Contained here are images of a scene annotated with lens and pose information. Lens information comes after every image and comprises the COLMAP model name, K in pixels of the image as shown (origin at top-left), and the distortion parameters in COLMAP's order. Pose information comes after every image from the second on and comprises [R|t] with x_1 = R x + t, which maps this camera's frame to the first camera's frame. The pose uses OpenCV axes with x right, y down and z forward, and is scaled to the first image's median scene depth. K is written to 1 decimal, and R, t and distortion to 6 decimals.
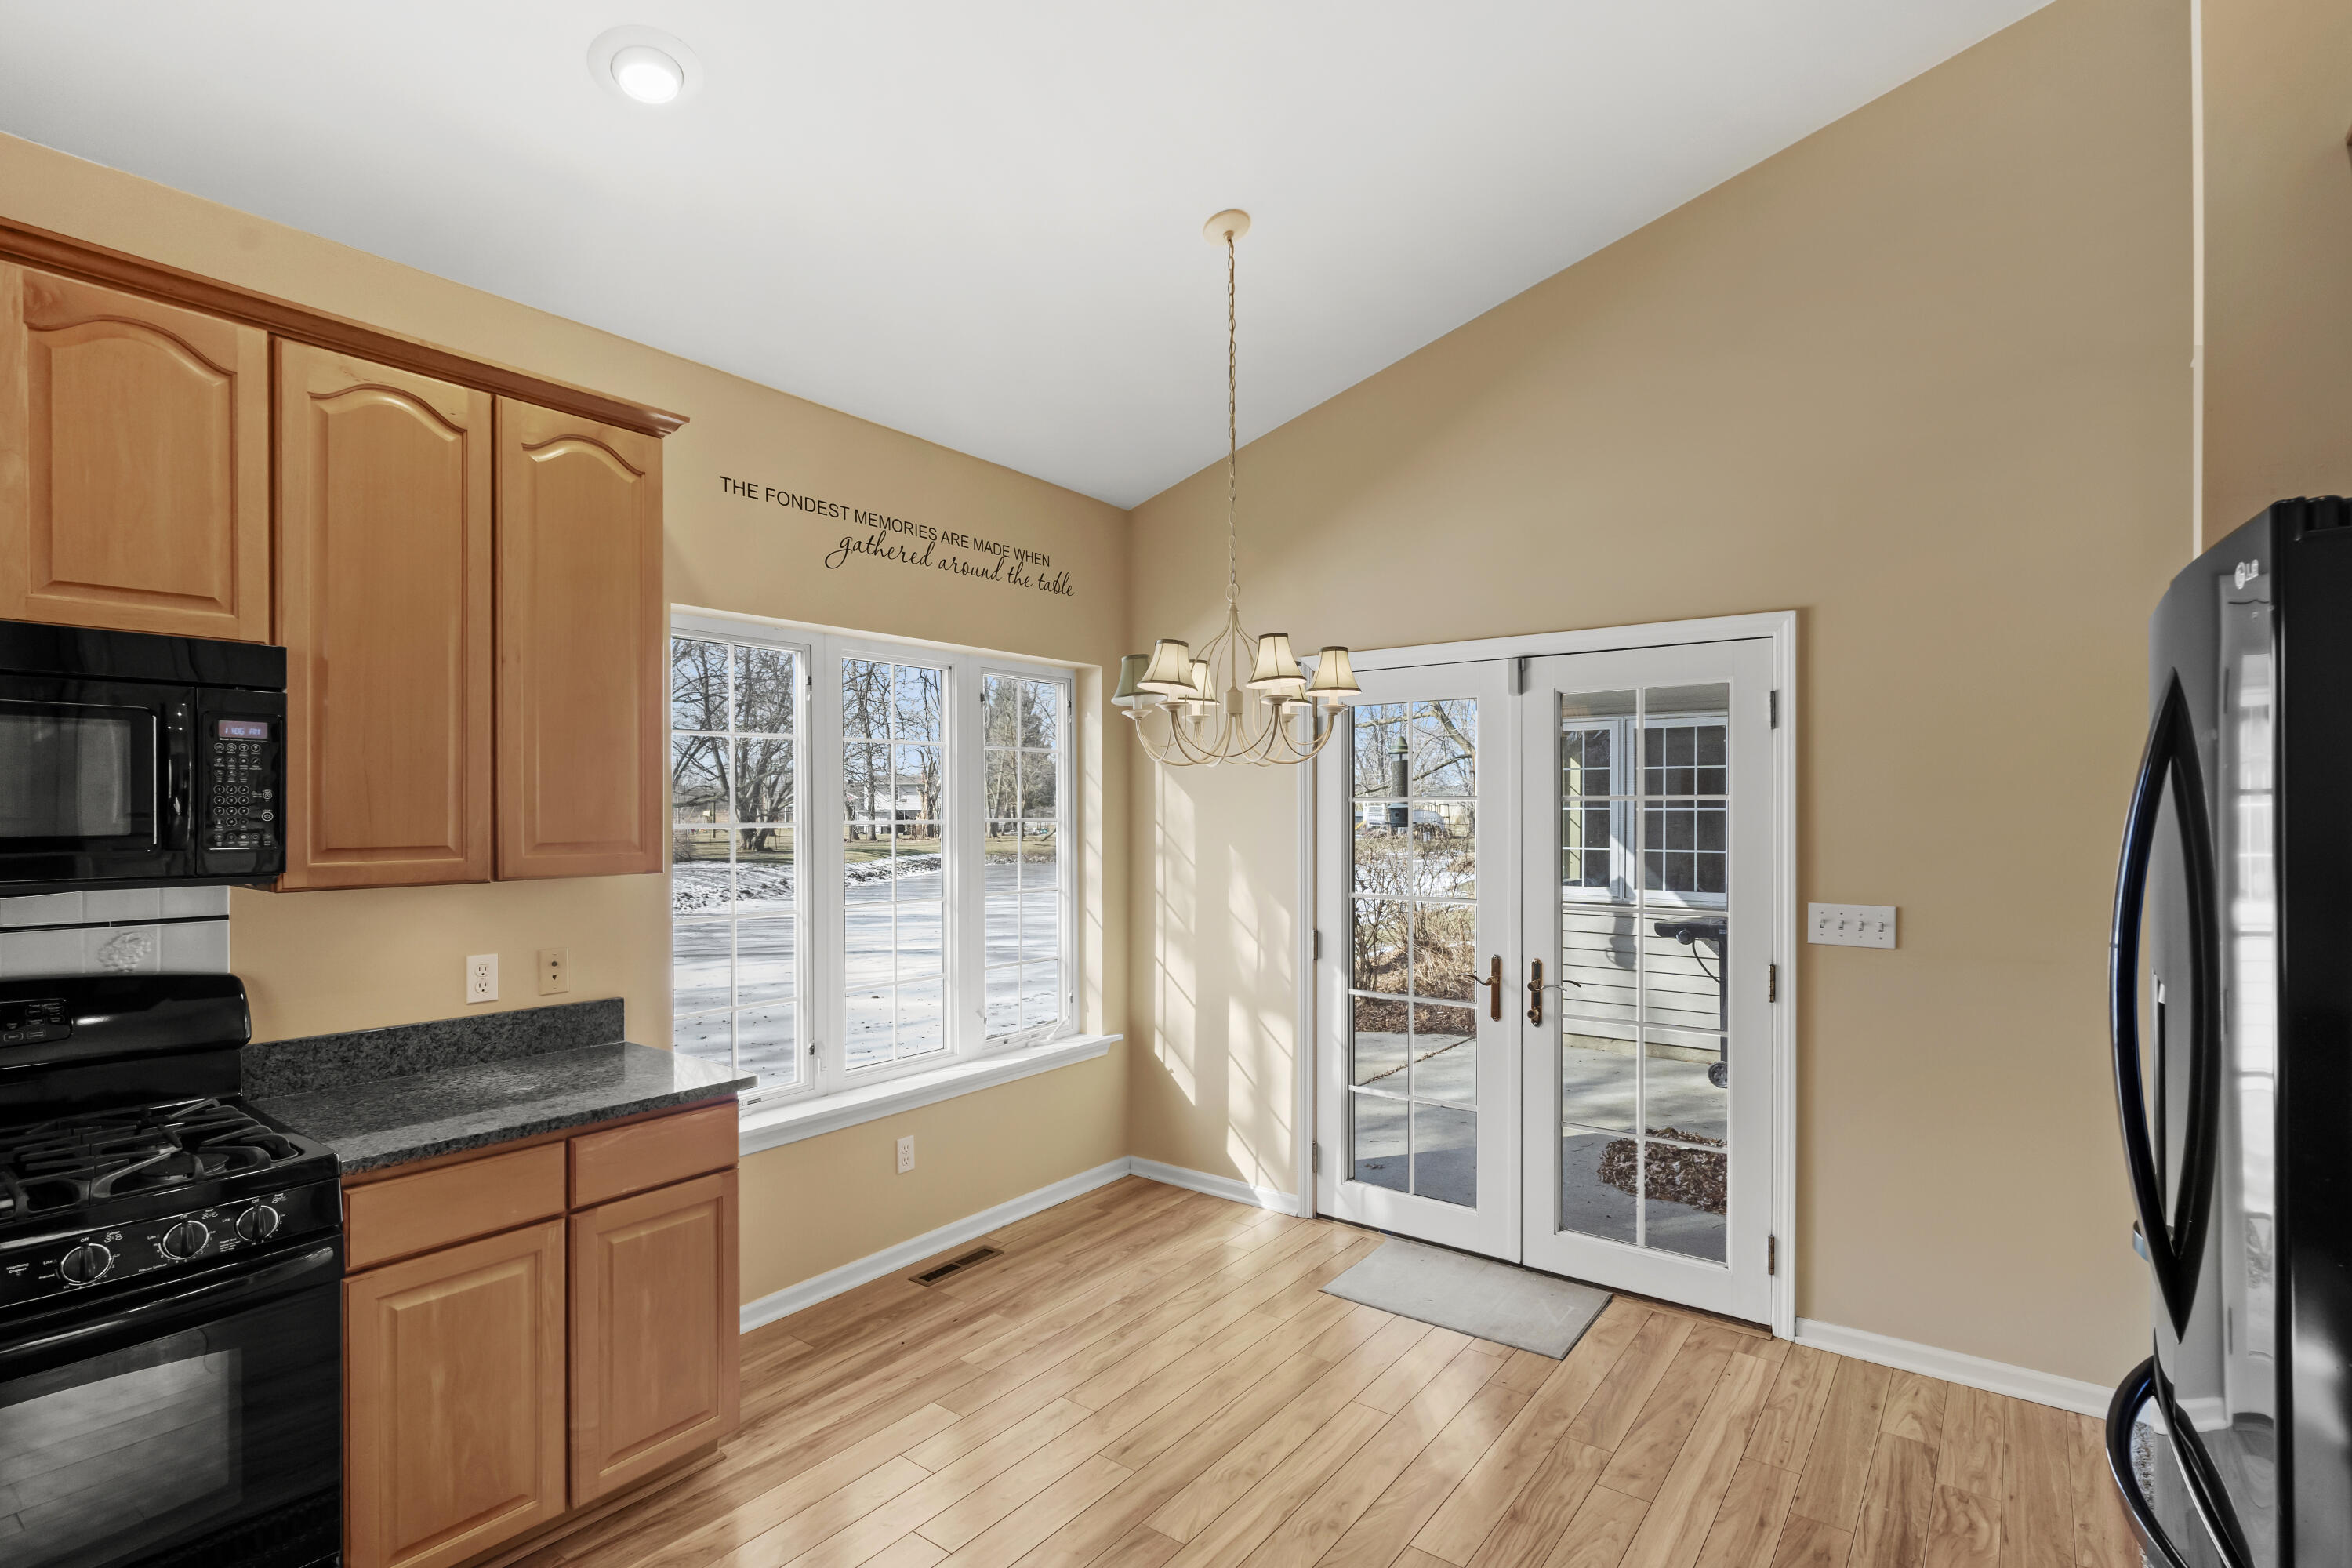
lens RADIAL K [[1131.7, 0, 1183.8], [0, 1131.7, 807.9], [0, 0, 1]] dist [-0.004636, -0.000579]
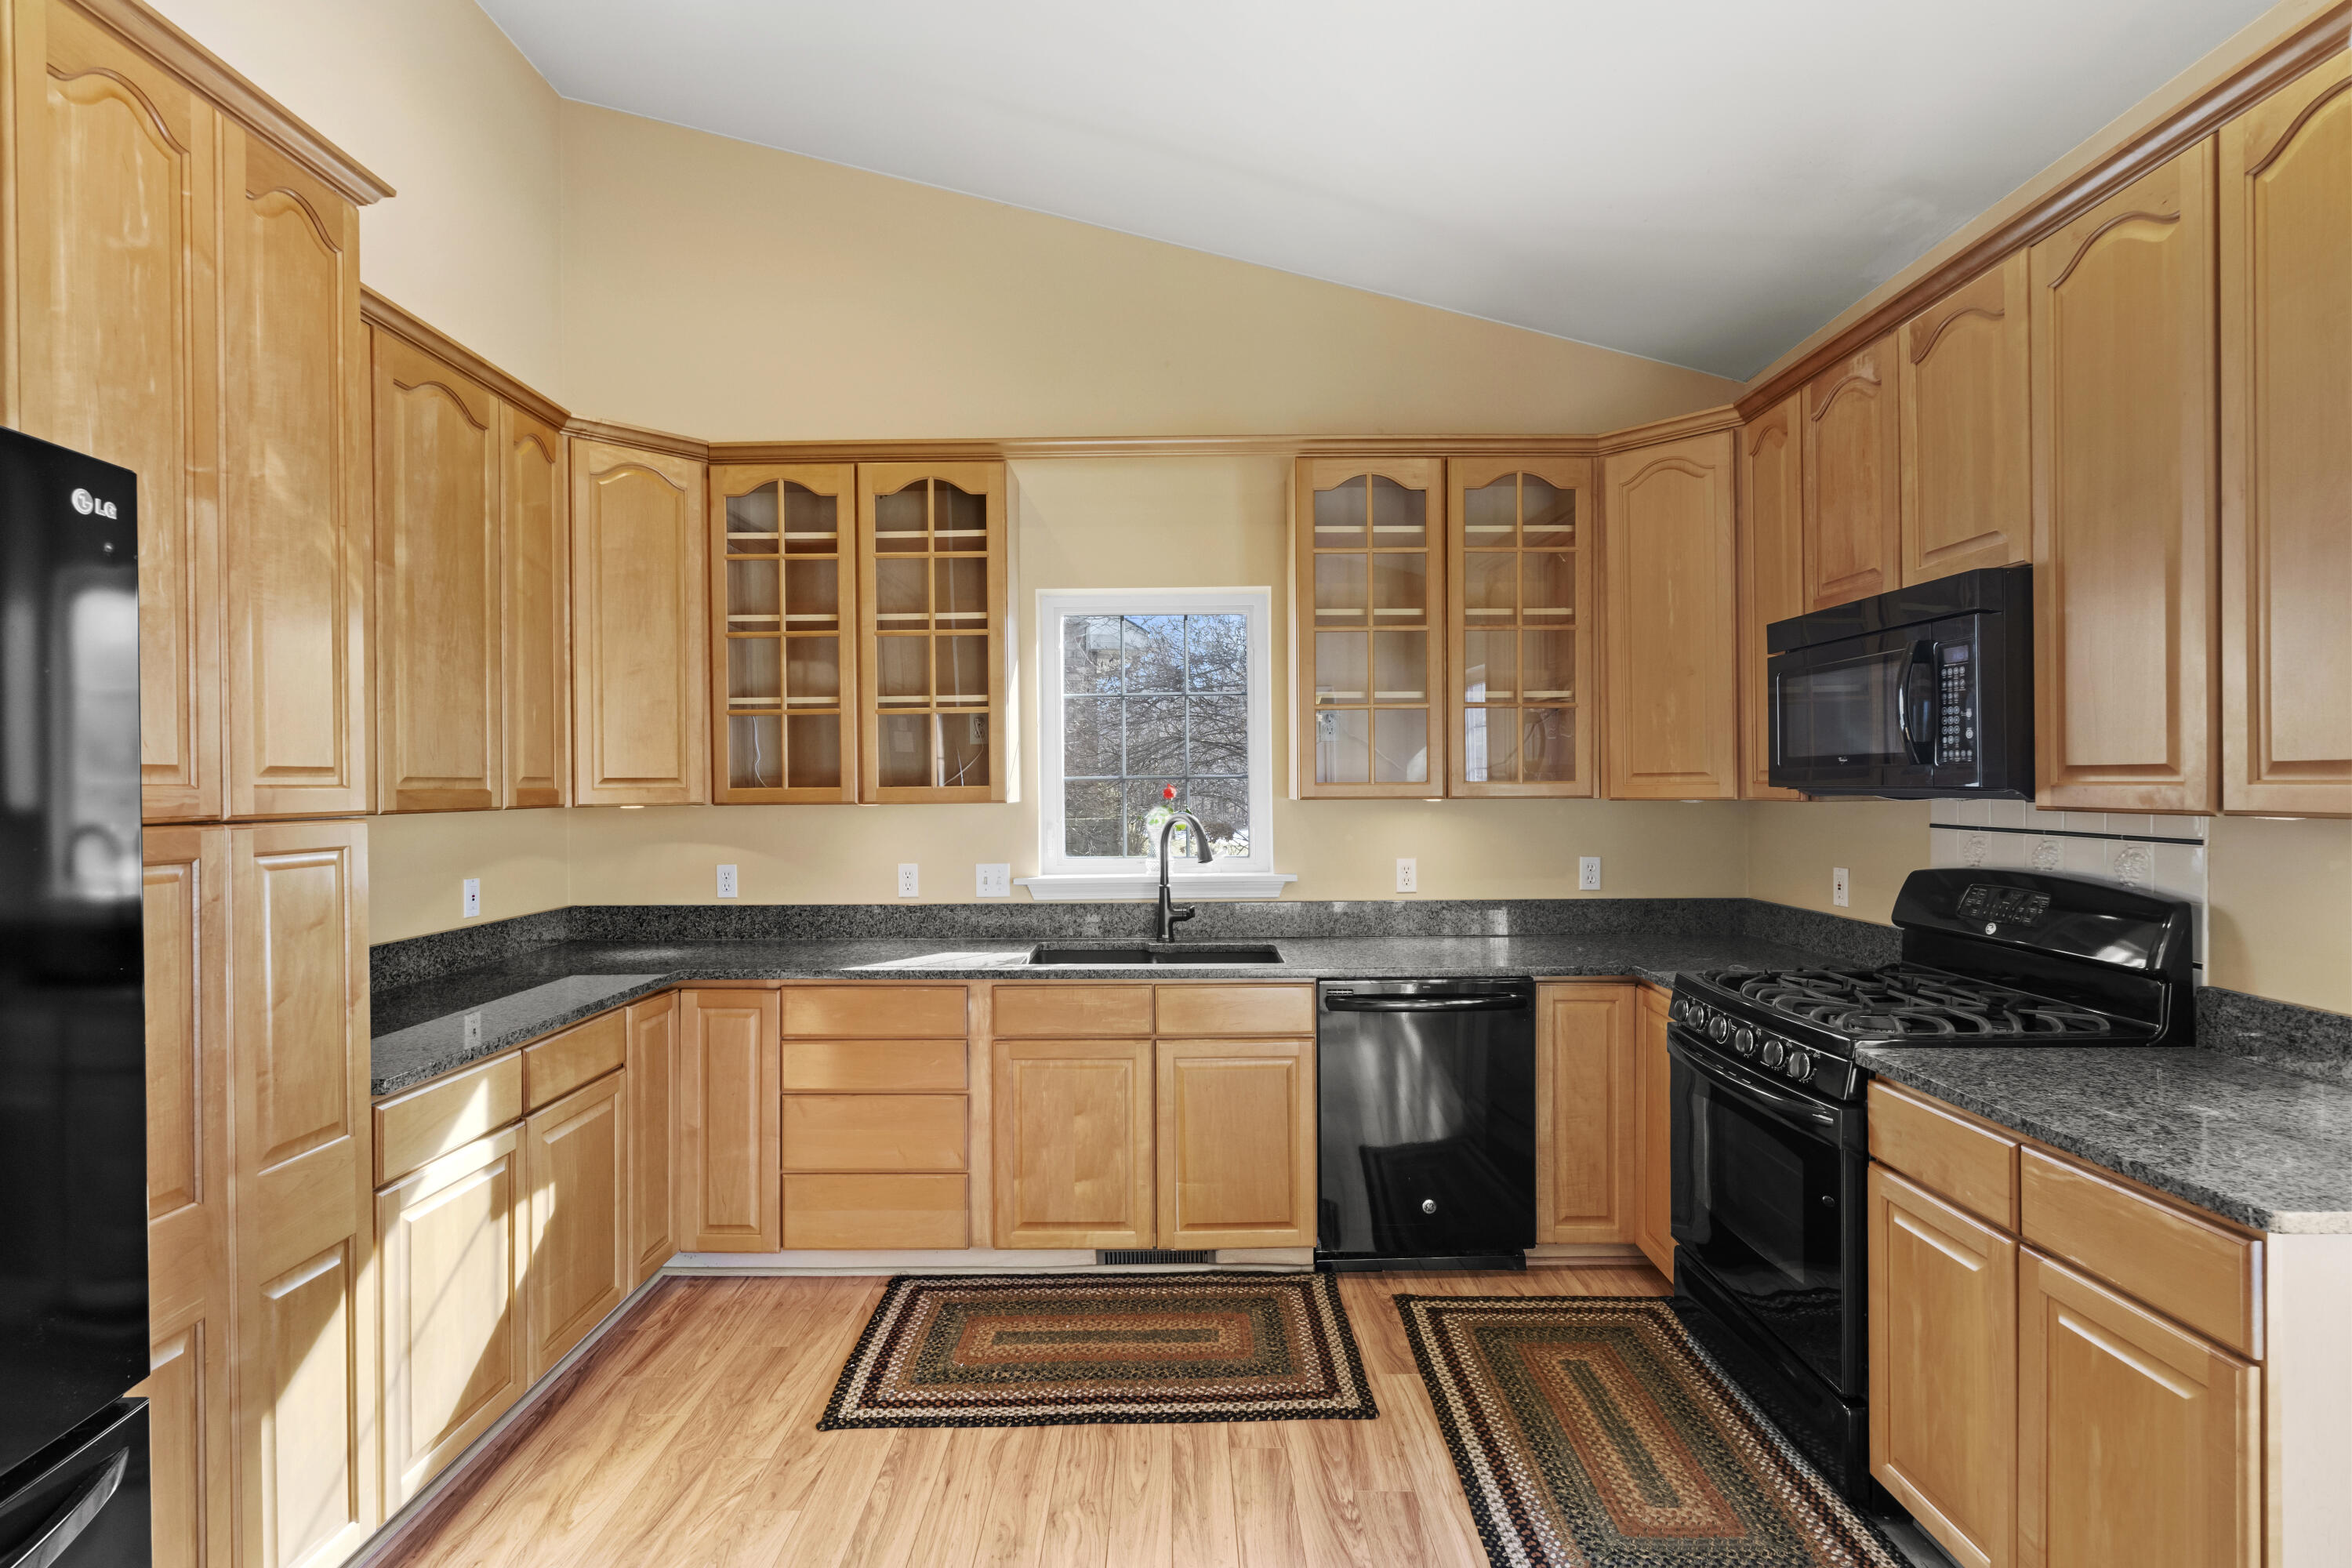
lens RADIAL K [[1131.7, 0, 1169.8], [0, 1131.7, 791.7], [0, 0, 1]] dist [-0.004636, -0.000579]
pose [[-0.806923, 0.013331, -0.590506, 0.251867], [0.009187, 0.999908, 0.010020, 0.027031], [0.590585, 0.002661, -0.806971, 0.857425]]
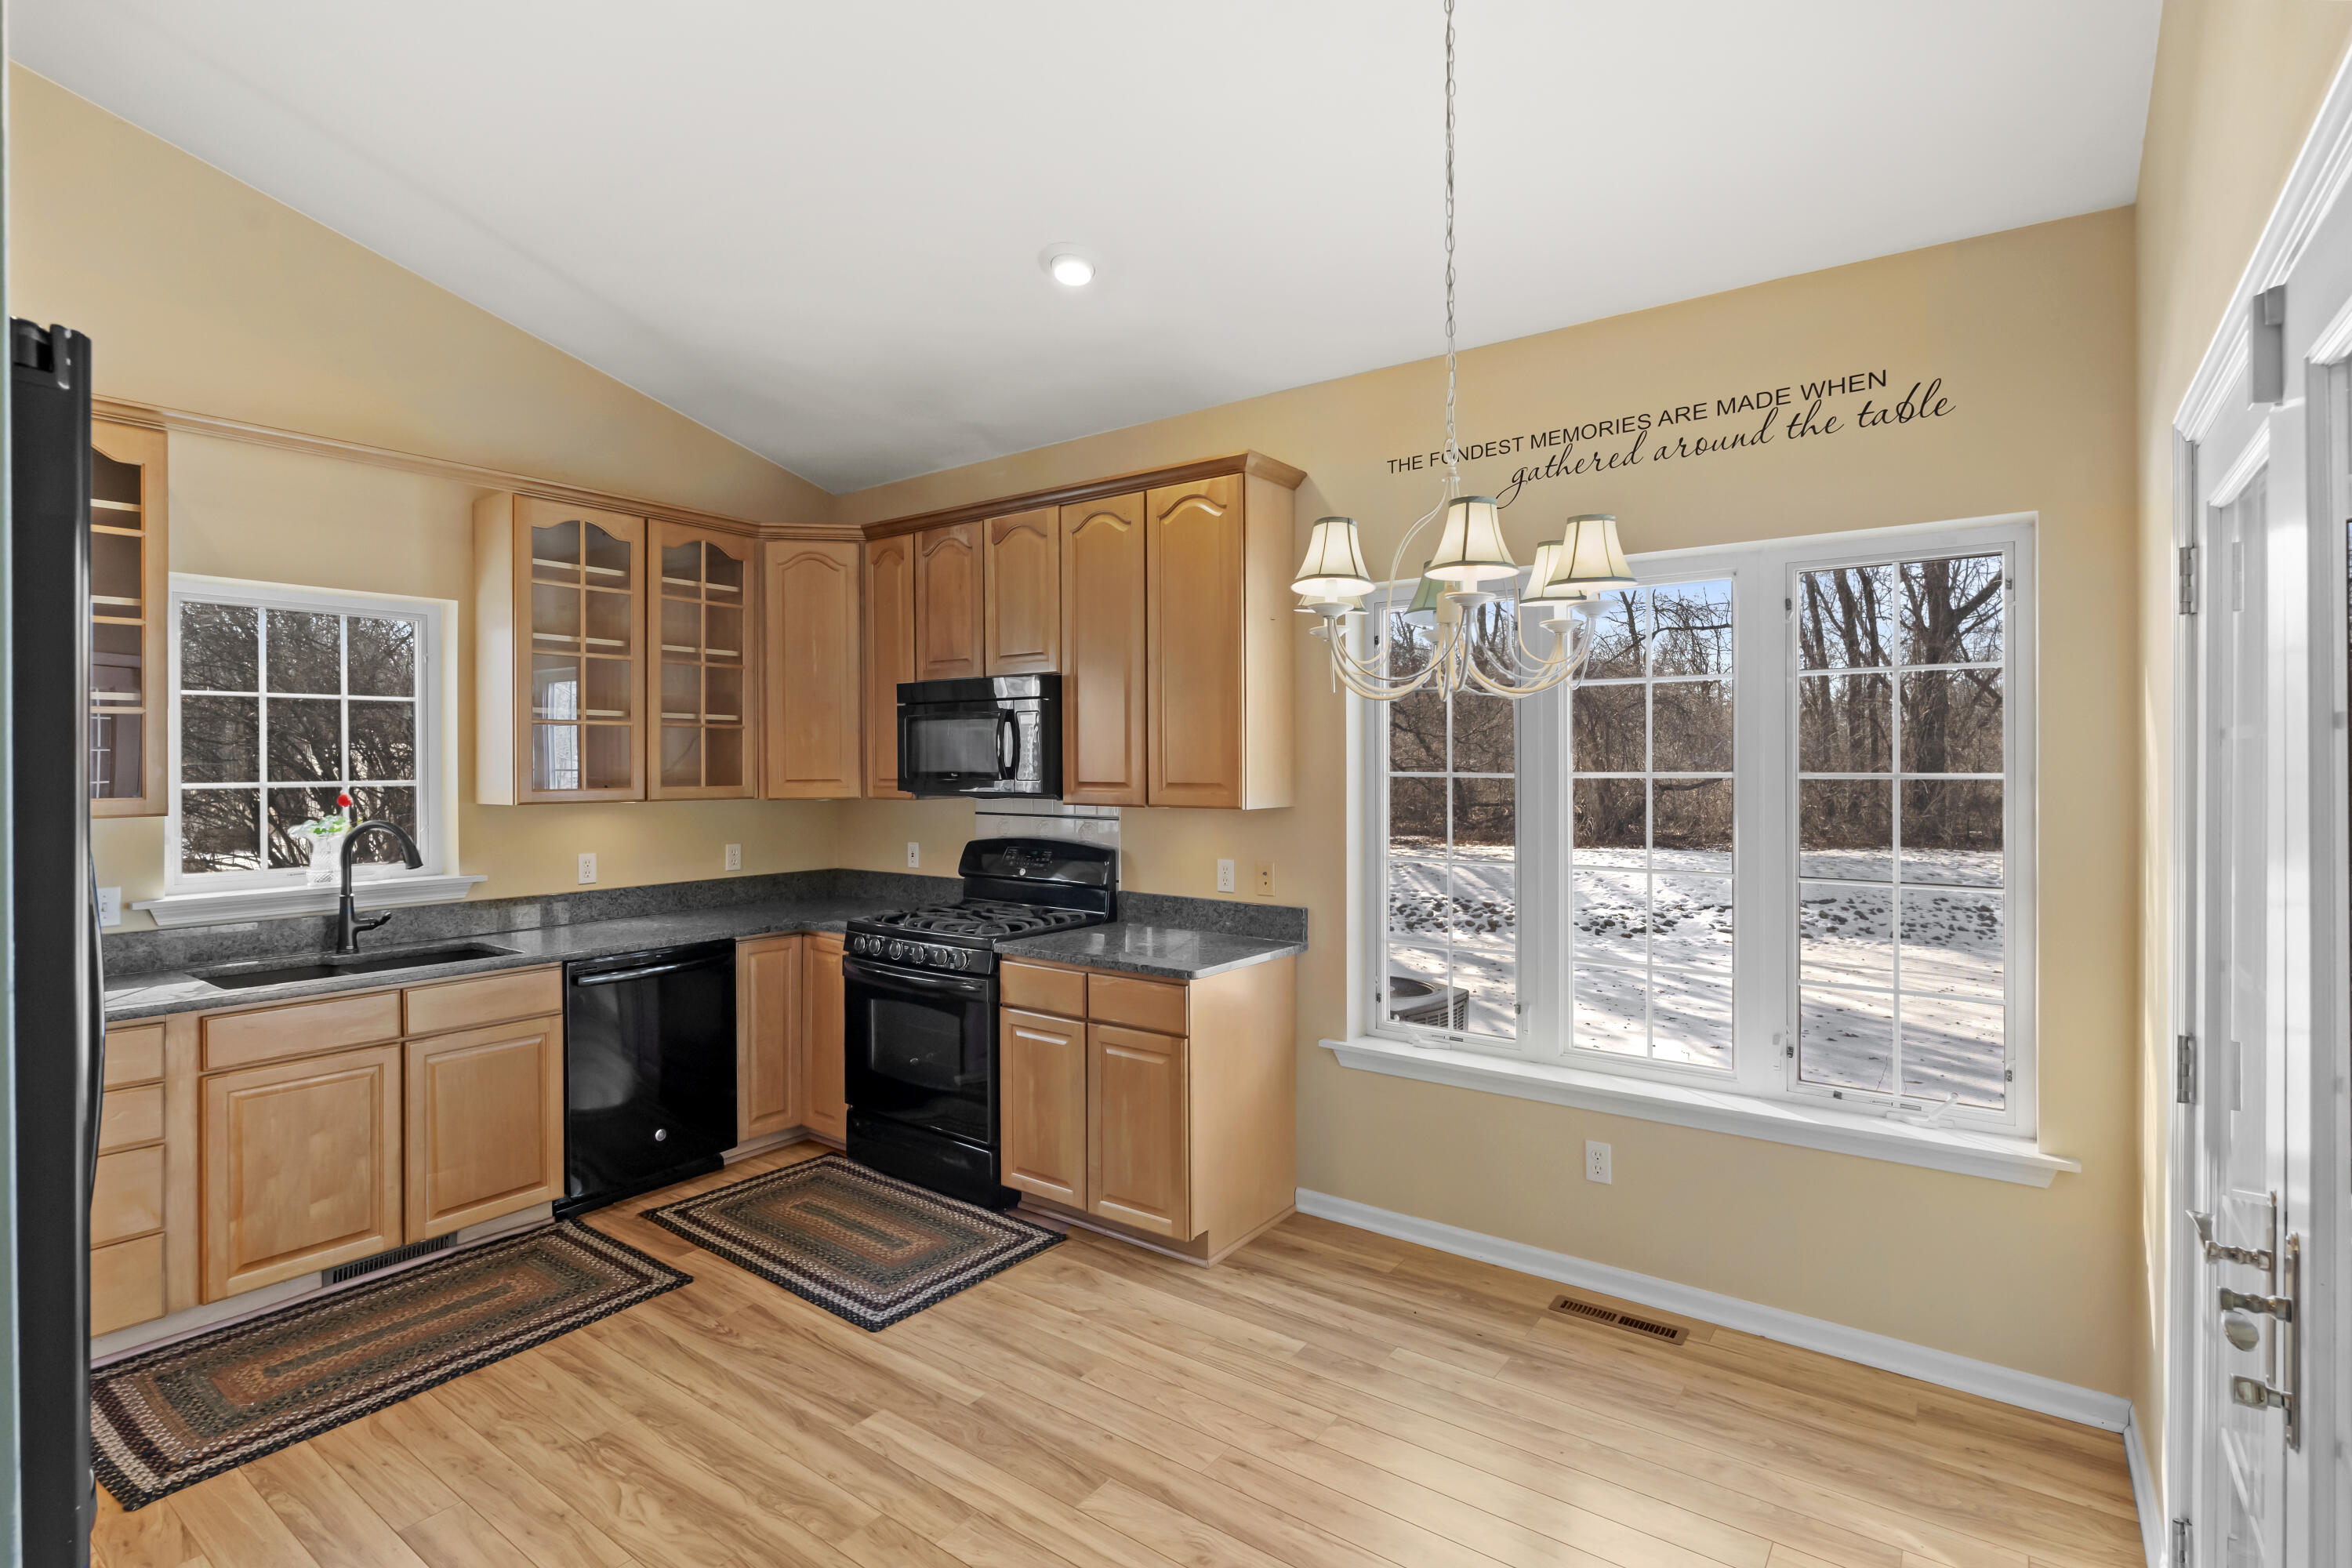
lens RADIAL K [[1131.7, 0, 1157.8], [0, 1131.7, 760.0], [0, 0, 1]] dist [-0.004636, -0.000579]
pose [[-0.009442, -0.000843, -0.999955, 0.677880], [0.001598, 0.999998, -0.000858, 0.002292], [0.999954, -0.001606, -0.009440, 0.746125]]
